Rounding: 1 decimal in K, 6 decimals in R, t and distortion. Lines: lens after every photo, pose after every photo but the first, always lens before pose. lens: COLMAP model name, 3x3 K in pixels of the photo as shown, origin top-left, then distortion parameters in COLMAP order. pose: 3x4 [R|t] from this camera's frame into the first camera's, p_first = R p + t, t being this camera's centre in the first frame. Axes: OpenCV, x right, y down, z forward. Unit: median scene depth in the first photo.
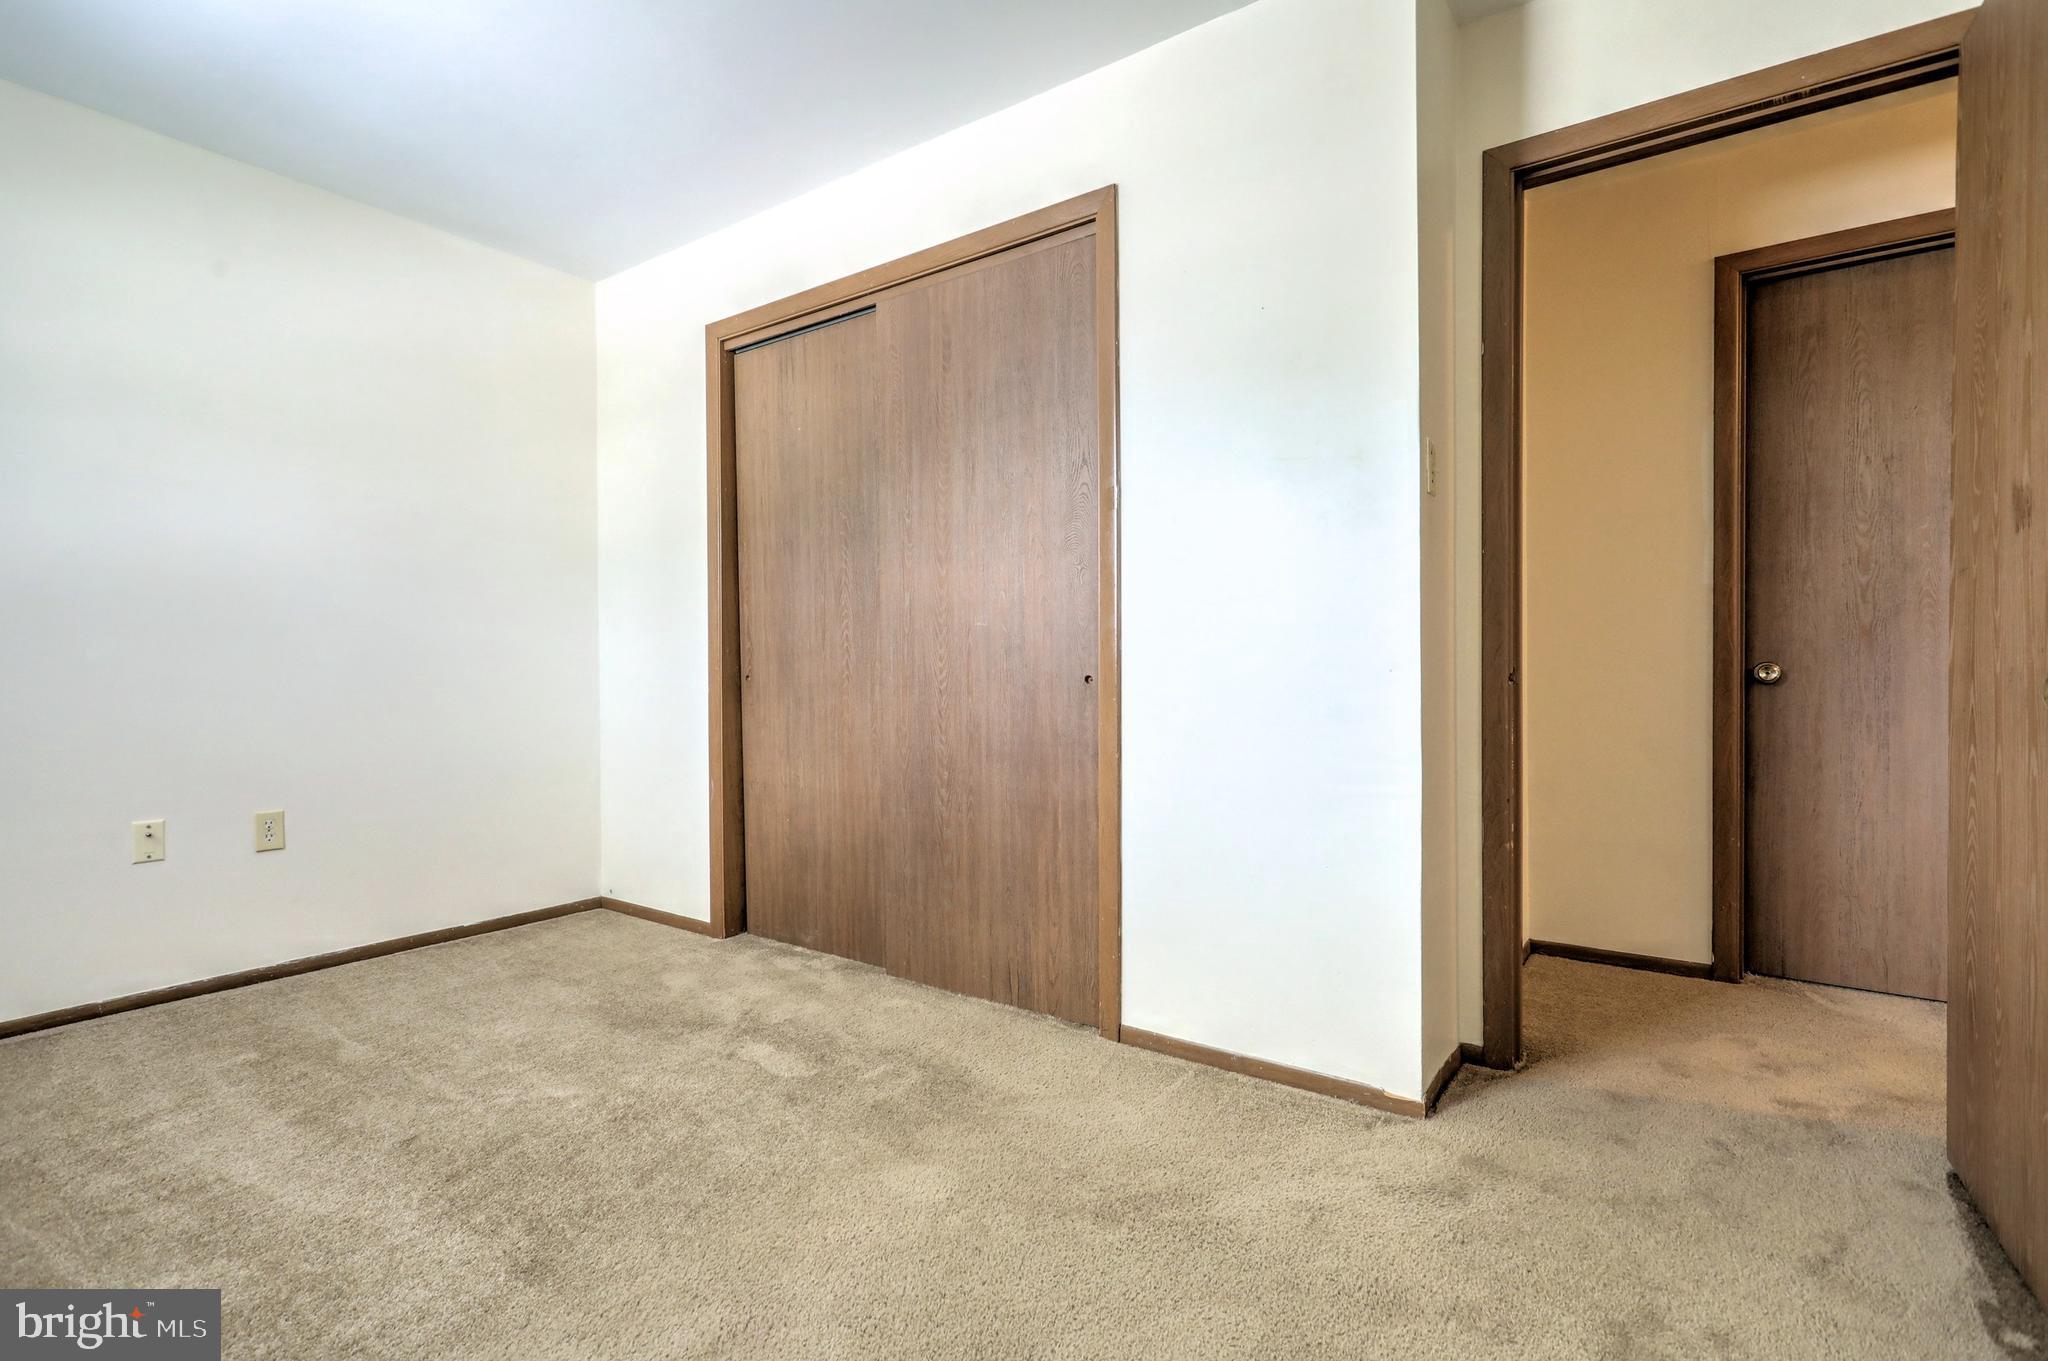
lens RADIAL K [[967.4, 0, 1009.0], [0, 967.4, 678.0], [0, 0, 1]] dist [-0.004309, 0.002718]
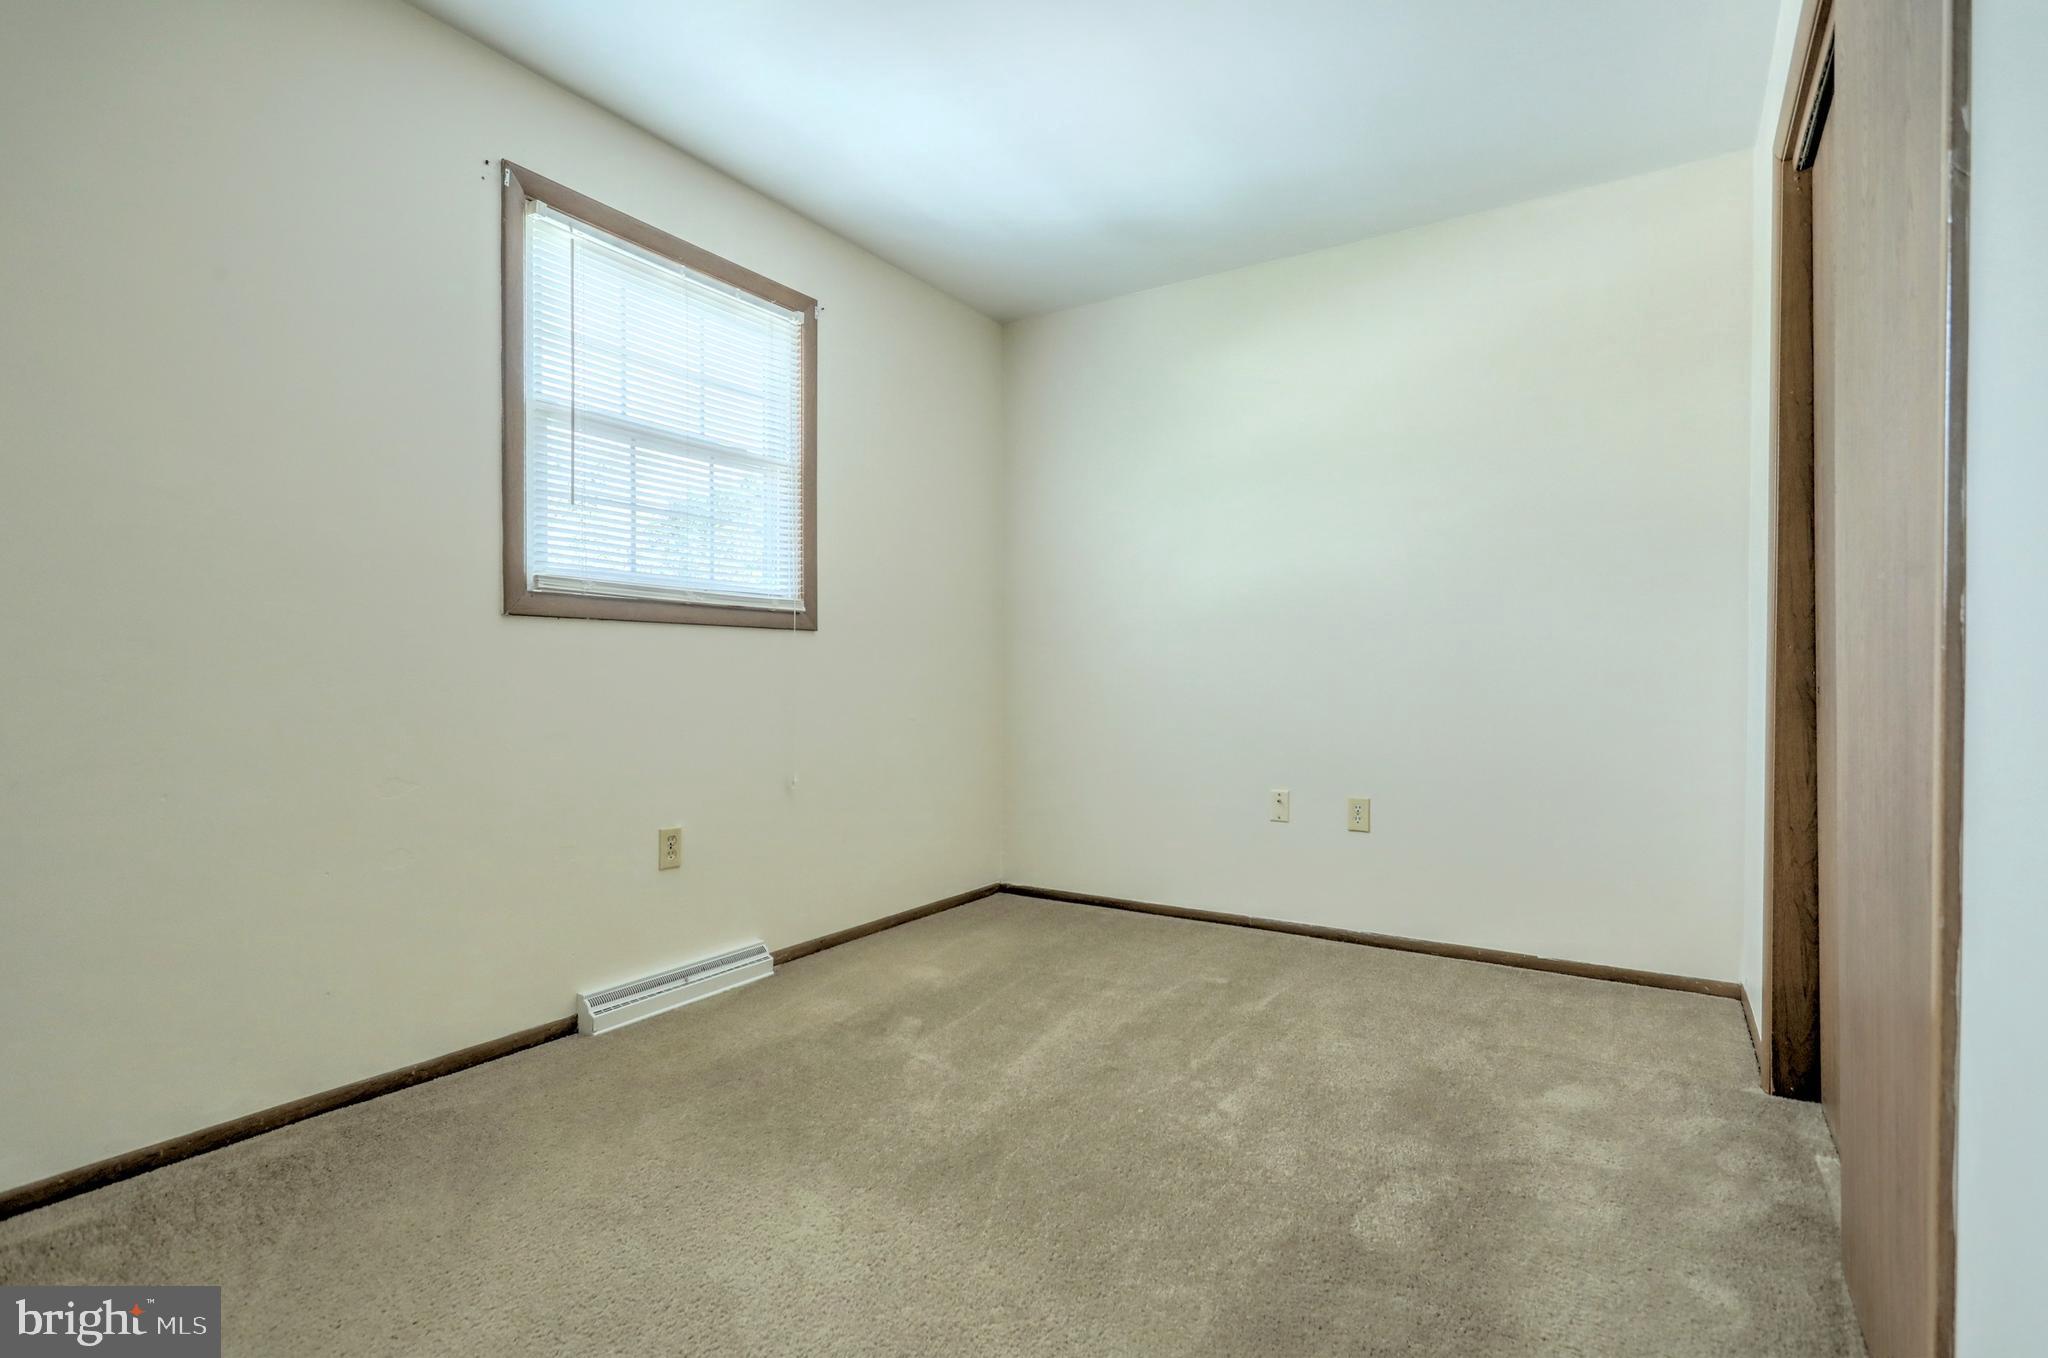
lens RADIAL K [[967.4, 0, 1015.6], [0, 967.4, 681.5], [0, 0, 1]] dist [-0.004309, 0.002718]
pose [[0.051415, 0.007754, -0.998647, 0.403979], [-0.012357, 0.999898, 0.007128, -0.003316], [0.998601, 0.011974, 0.051505, 0.591181]]
